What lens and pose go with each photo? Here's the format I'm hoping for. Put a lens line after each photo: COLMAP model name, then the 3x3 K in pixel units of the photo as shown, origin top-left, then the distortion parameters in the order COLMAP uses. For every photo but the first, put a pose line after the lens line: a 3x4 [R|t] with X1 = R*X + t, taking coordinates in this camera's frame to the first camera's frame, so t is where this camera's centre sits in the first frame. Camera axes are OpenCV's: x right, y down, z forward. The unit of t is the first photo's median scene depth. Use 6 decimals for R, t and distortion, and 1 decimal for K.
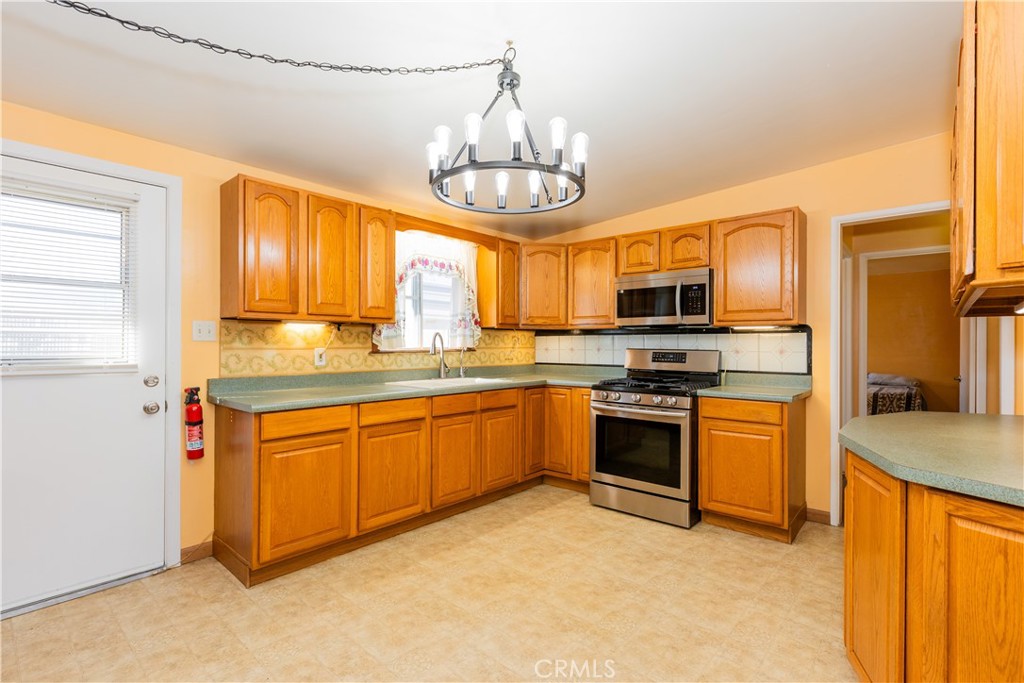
lens RADIAL K [[466.5, 0, 512.6], [0, 466.5, 339.3], [0, 0, 1]] dist [-0.001337, -0.000089]
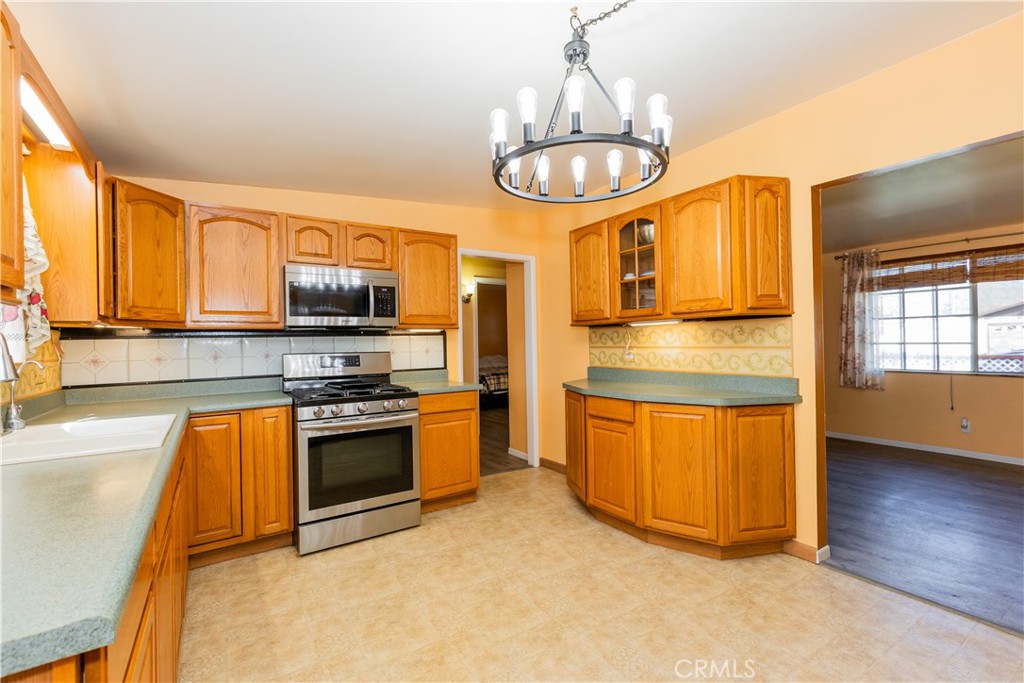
lens RADIAL K [[450.8, 0, 506.6], [0, 450.8, 340.7], [0, 0, 1]] dist [0.000078, 0.000039]
pose [[0.279488, -0.004275, 0.960140, -0.925142], [0.012556, 0.999921, 0.000797, 0.002205], [-0.960067, 0.011833, 0.279519, 0.944359]]
